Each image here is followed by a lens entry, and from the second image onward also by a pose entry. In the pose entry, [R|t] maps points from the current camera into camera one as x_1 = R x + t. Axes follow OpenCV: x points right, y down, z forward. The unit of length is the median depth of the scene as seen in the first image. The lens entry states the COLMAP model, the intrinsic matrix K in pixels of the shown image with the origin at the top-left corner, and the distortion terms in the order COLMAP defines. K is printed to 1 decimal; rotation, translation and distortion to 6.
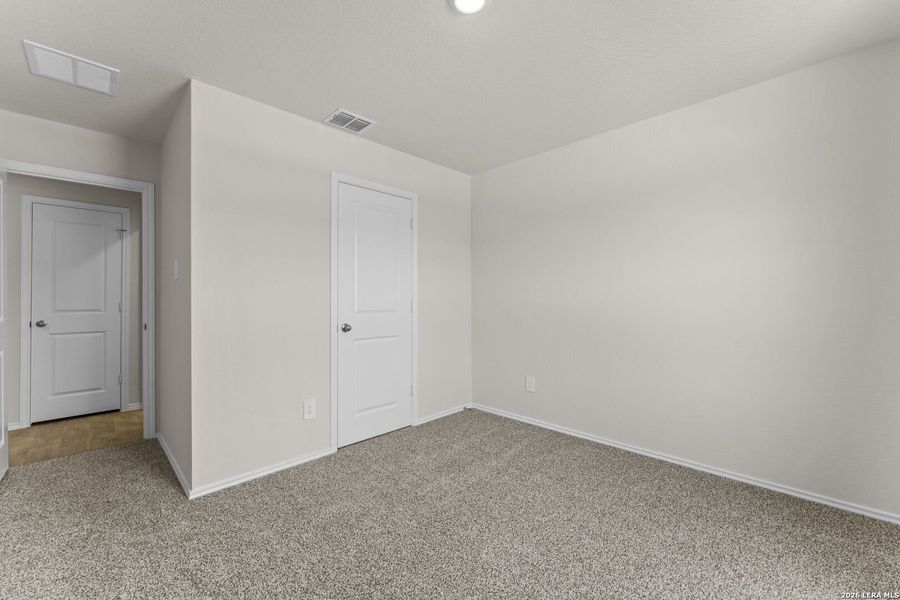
lens RADIAL K [[364.8, 0, 449.7], [0, 364.8, 297.4], [0, 0, 1]] dist [-0.009859, 0.000045]
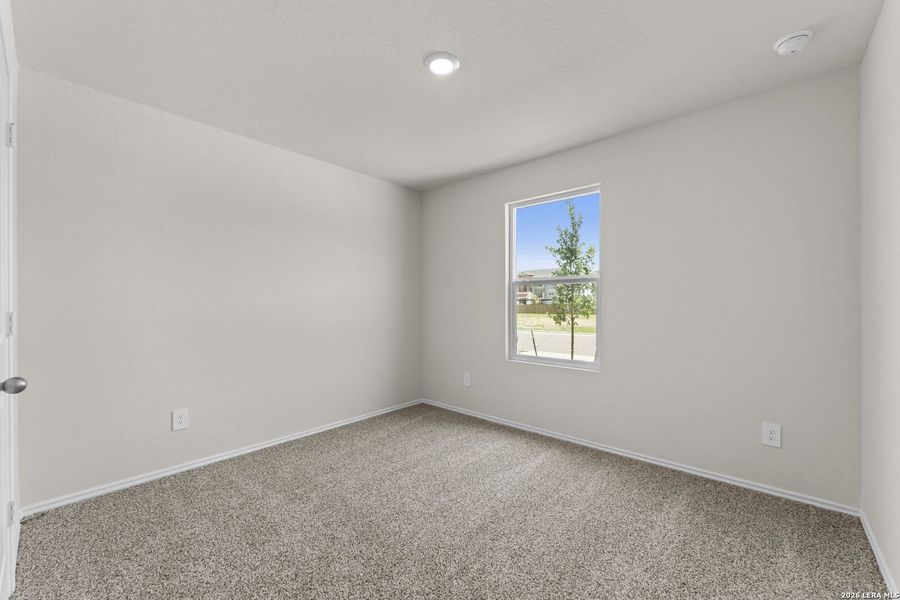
lens RADIAL K [[364.8, 0, 449.7], [0, 364.8, 297.4], [0, 0, 1]] dist [-0.009859, 0.000045]
pose [[-0.050856, 0.014841, 0.998596, -0.694569], [0.005443, 0.999879, -0.014583, -0.002228], [-0.998691, 0.004693, -0.050930, 0.590284]]
